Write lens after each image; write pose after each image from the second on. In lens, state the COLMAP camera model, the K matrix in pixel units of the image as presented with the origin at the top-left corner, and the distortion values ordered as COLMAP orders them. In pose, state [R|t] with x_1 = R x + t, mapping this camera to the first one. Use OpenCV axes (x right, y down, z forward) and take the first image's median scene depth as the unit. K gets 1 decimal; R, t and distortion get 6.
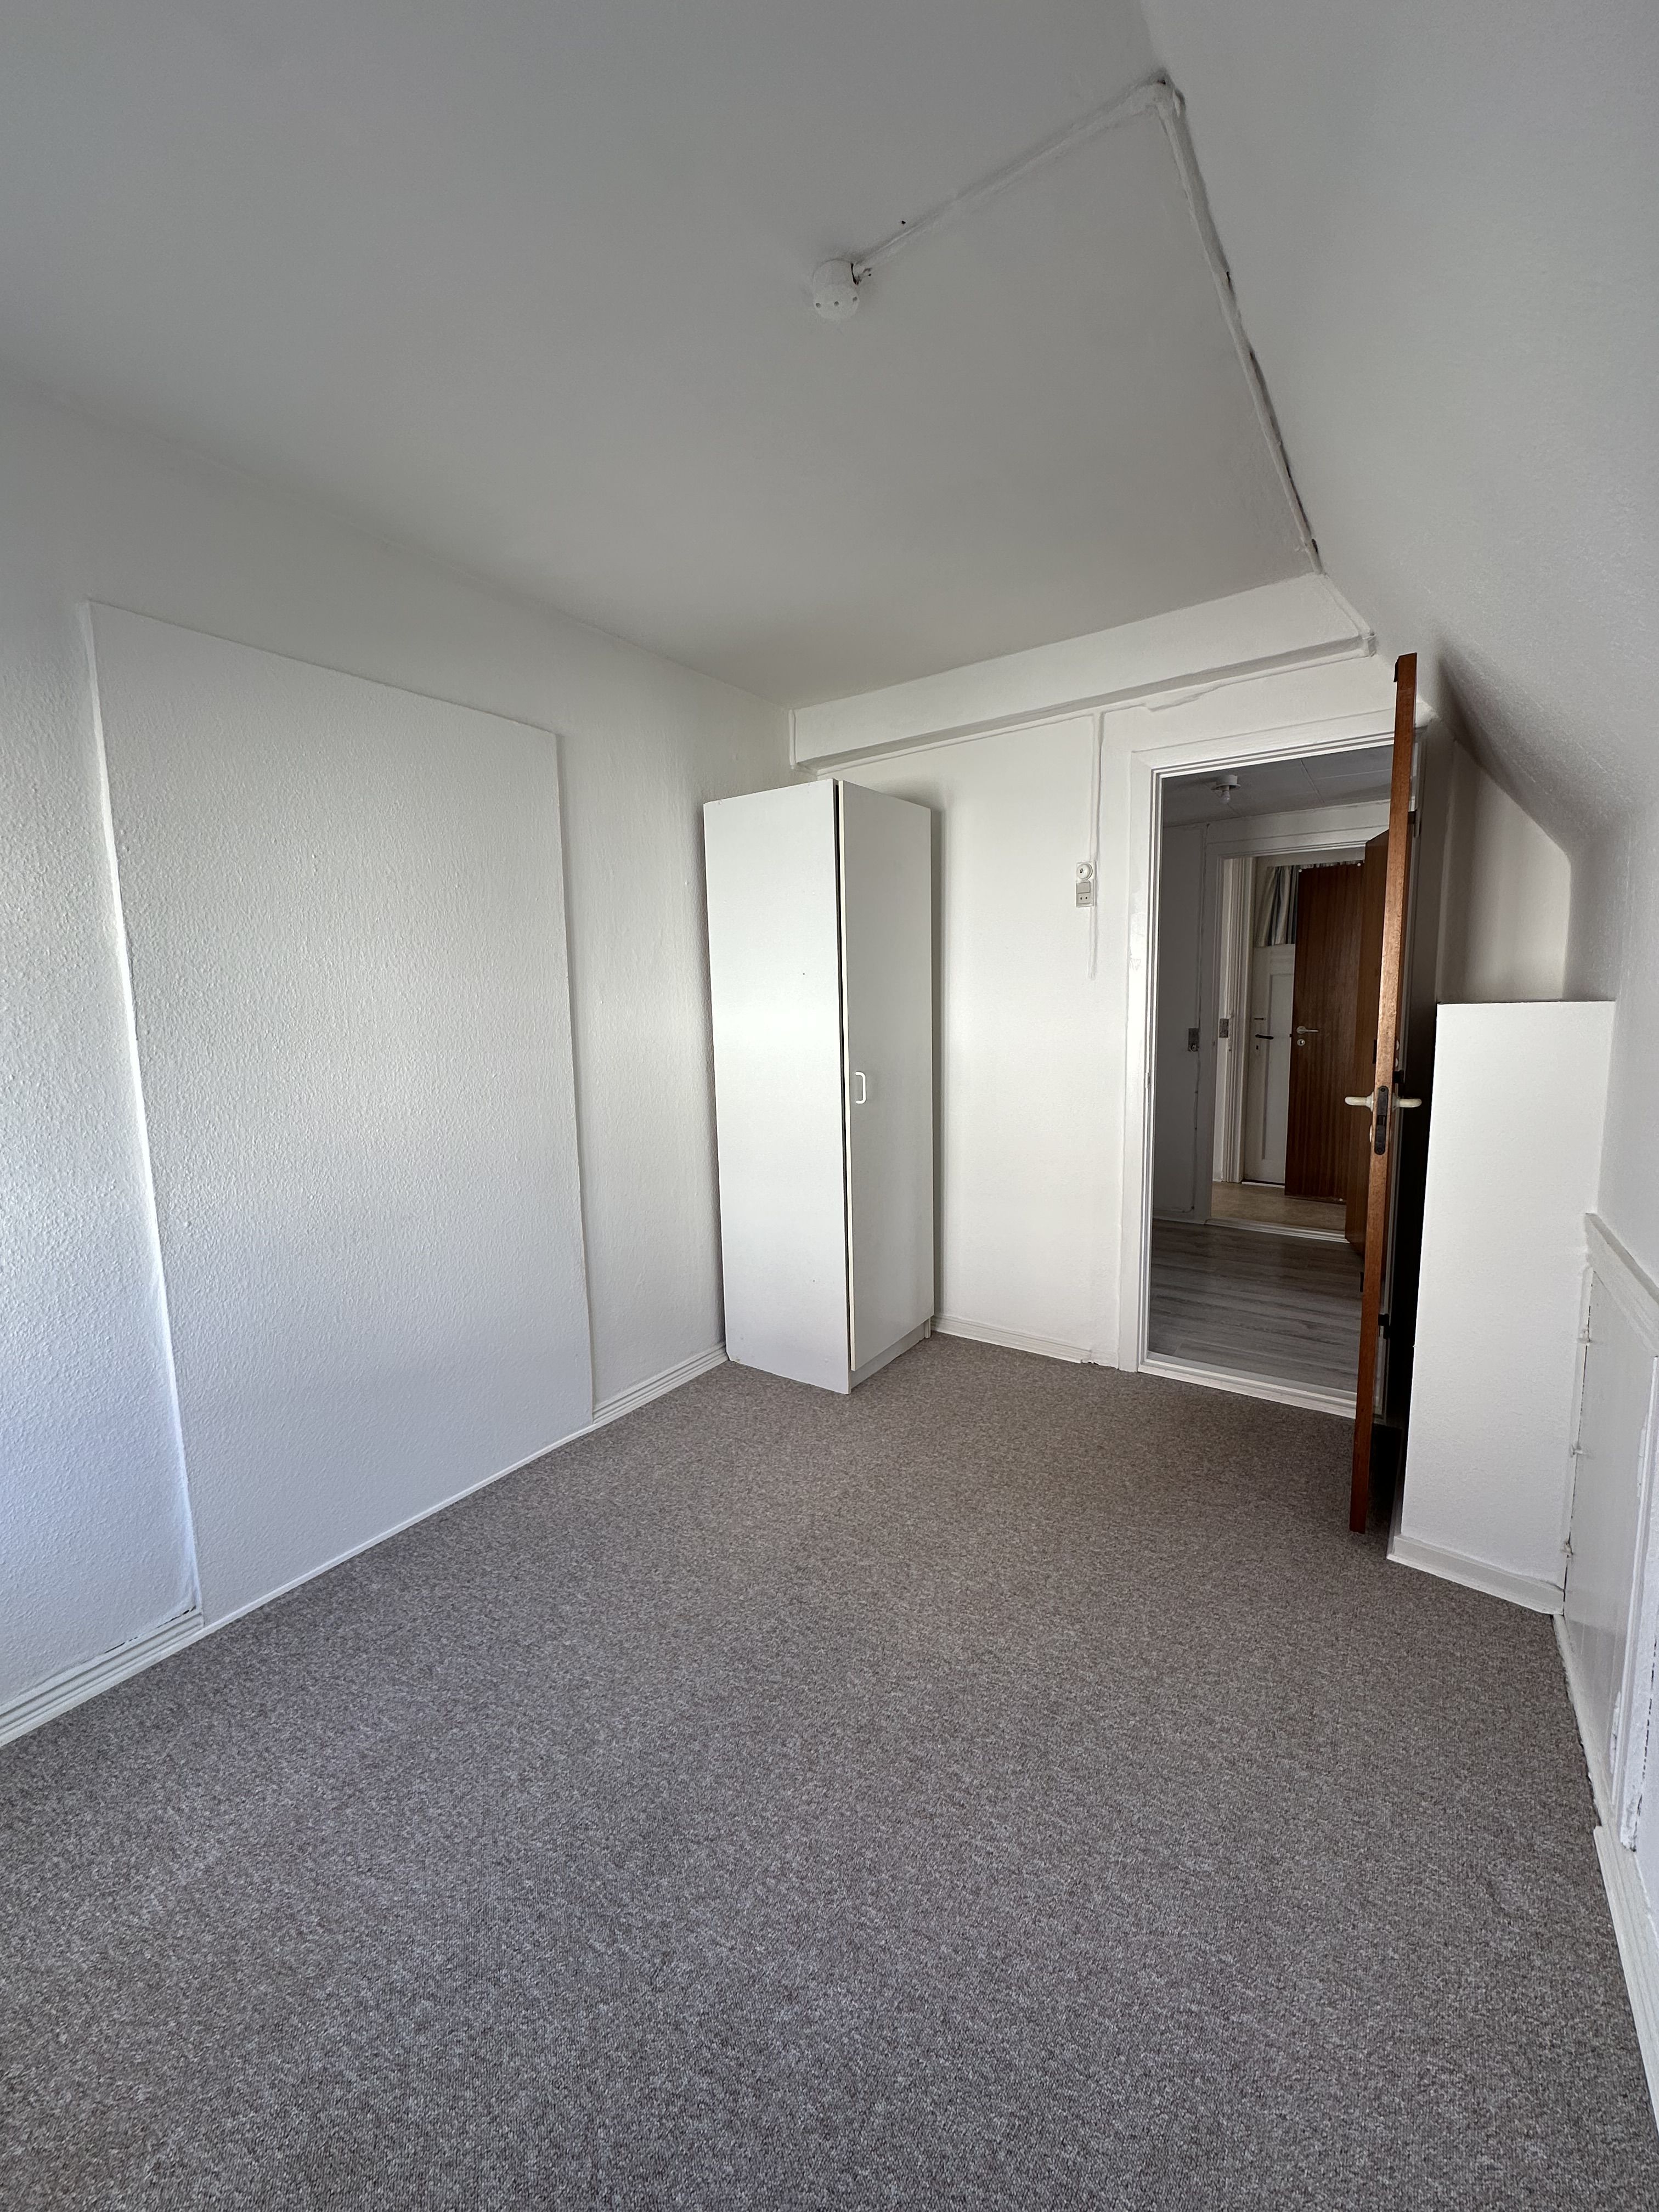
lens RADIAL K [[867.3, 0, 825.3], [0, 867.3, 1102.5], [0, 0, 1]] dist [-0.001158, -0.000180]
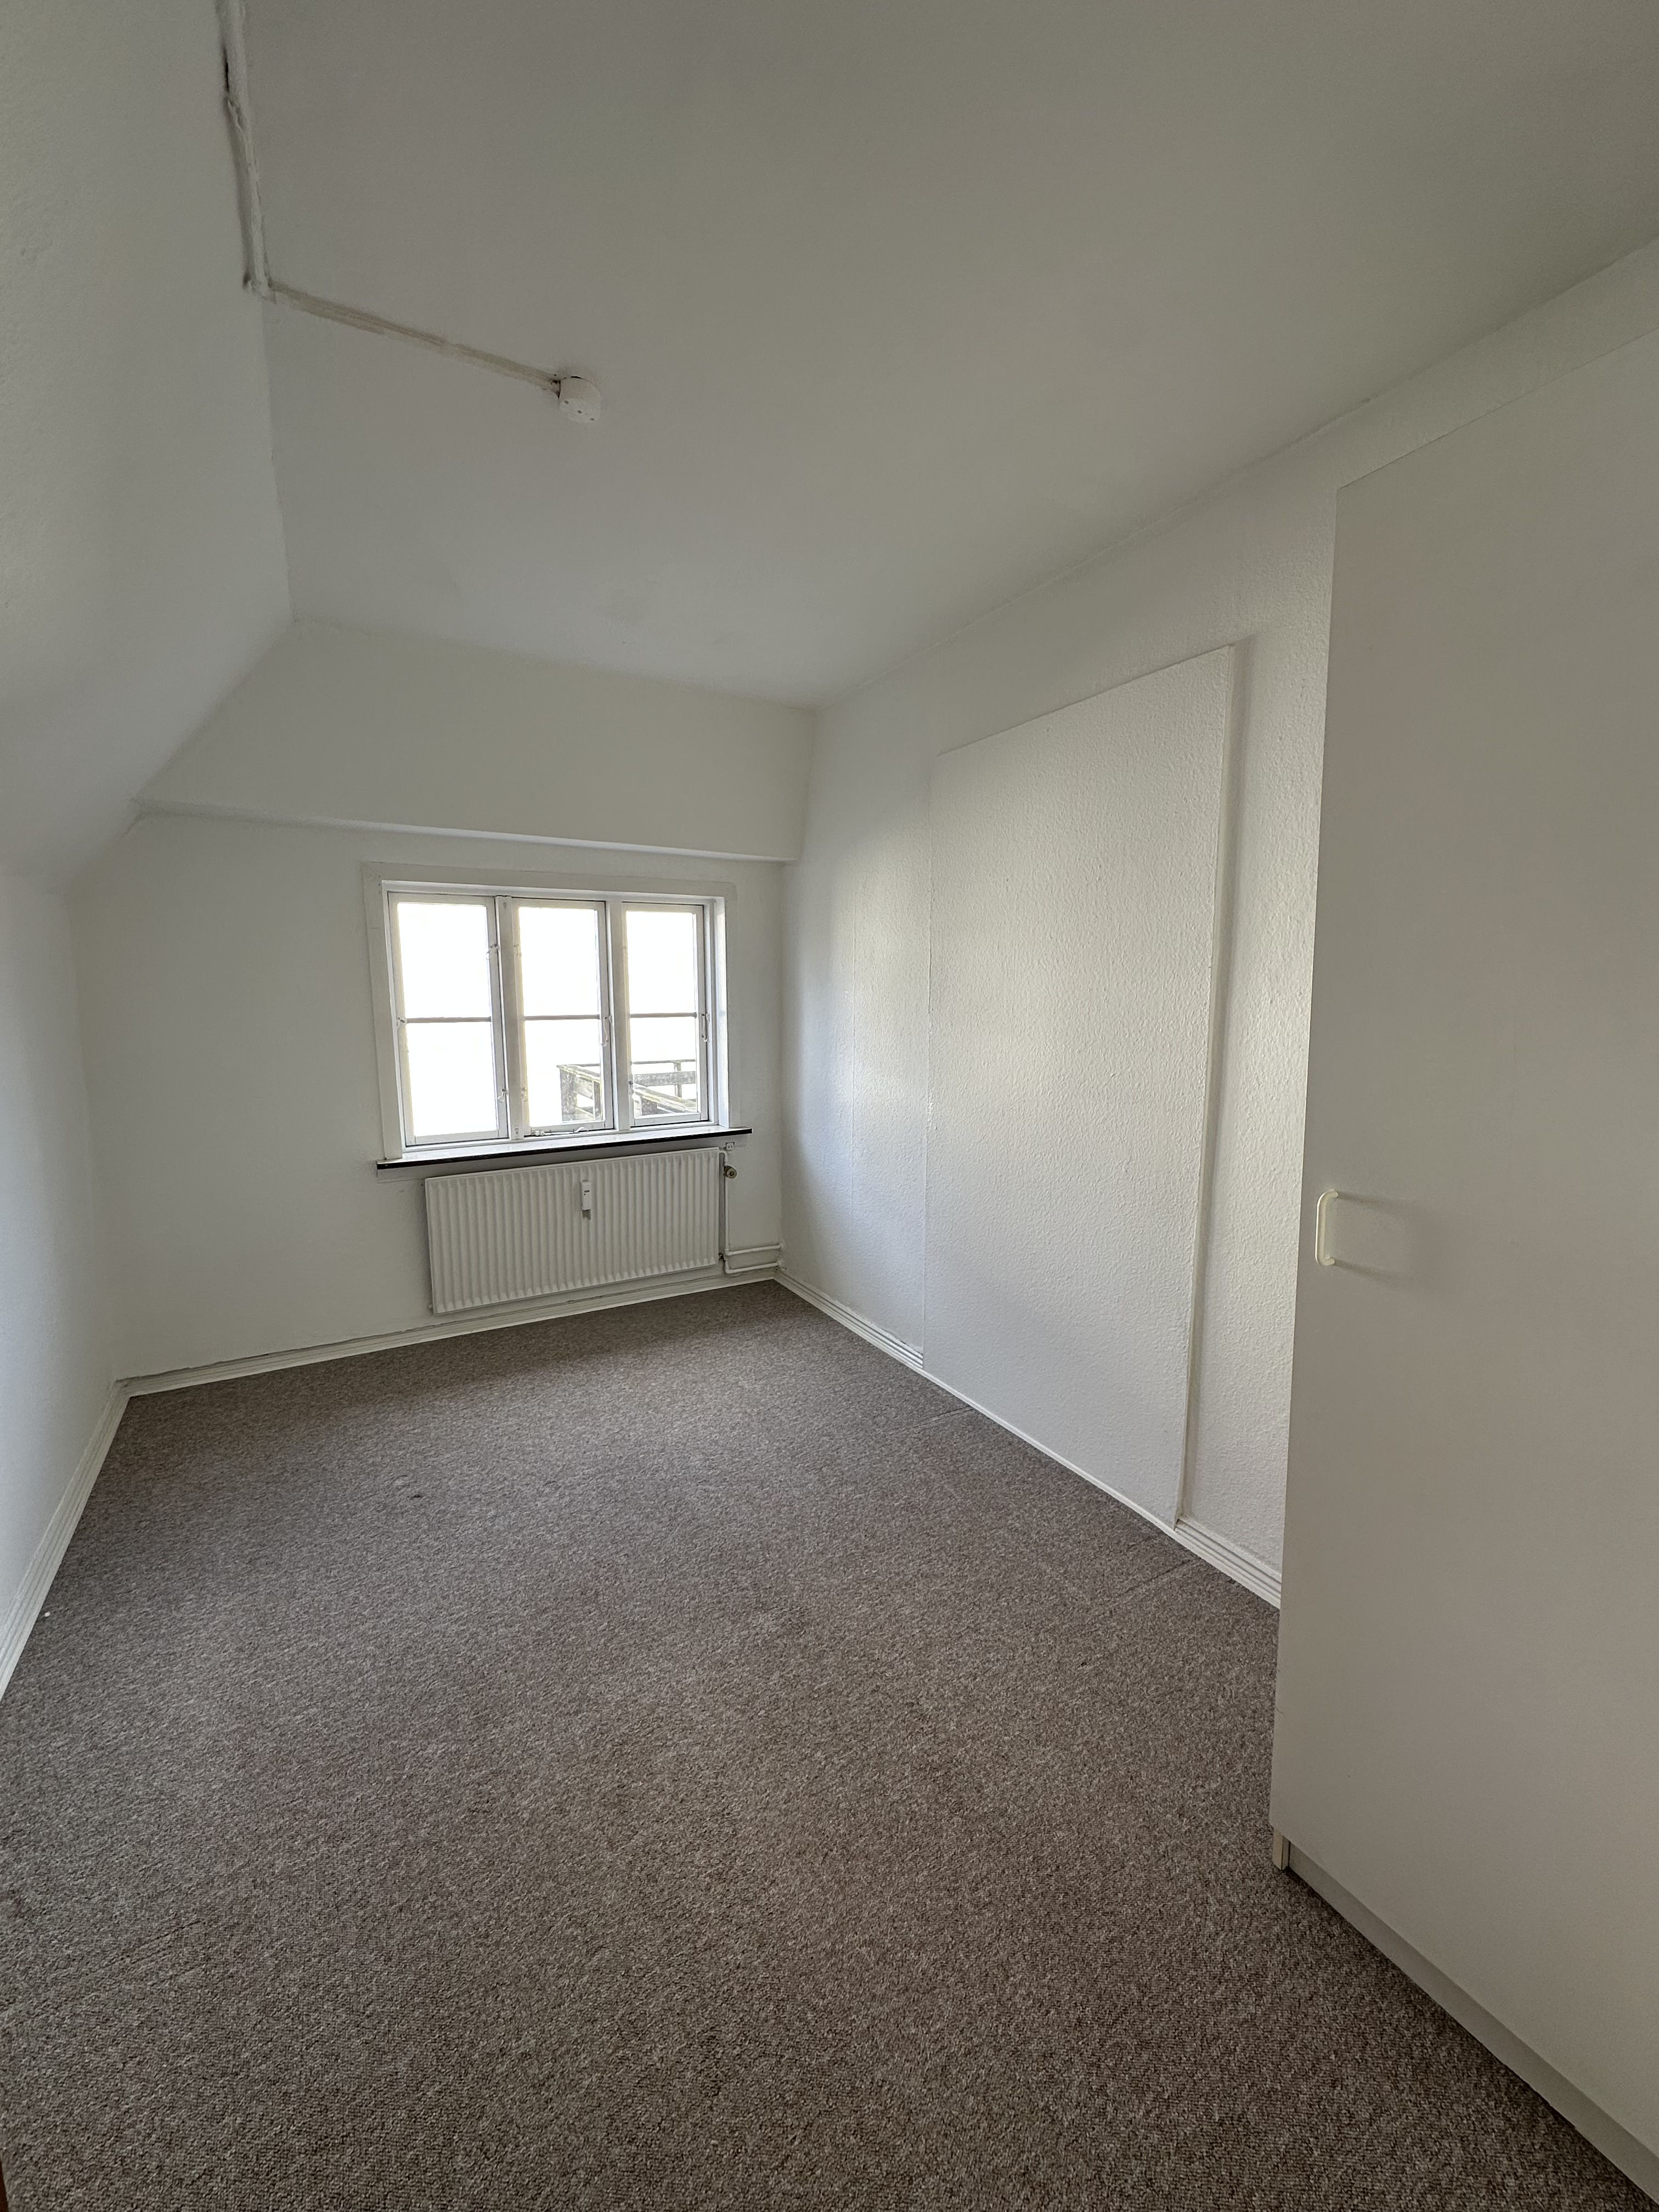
lens RADIAL K [[867.3, 0, 825.3], [0, 867.3, 1102.5], [0, 0, 1]] dist [-0.001158, -0.000180]
pose [[-0.433626, 0.141105, -0.889976, 0.758461], [-0.093590, 0.975269, 0.200228, -0.203939], [0.896220, 0.170117, -0.409696, 1.412019]]
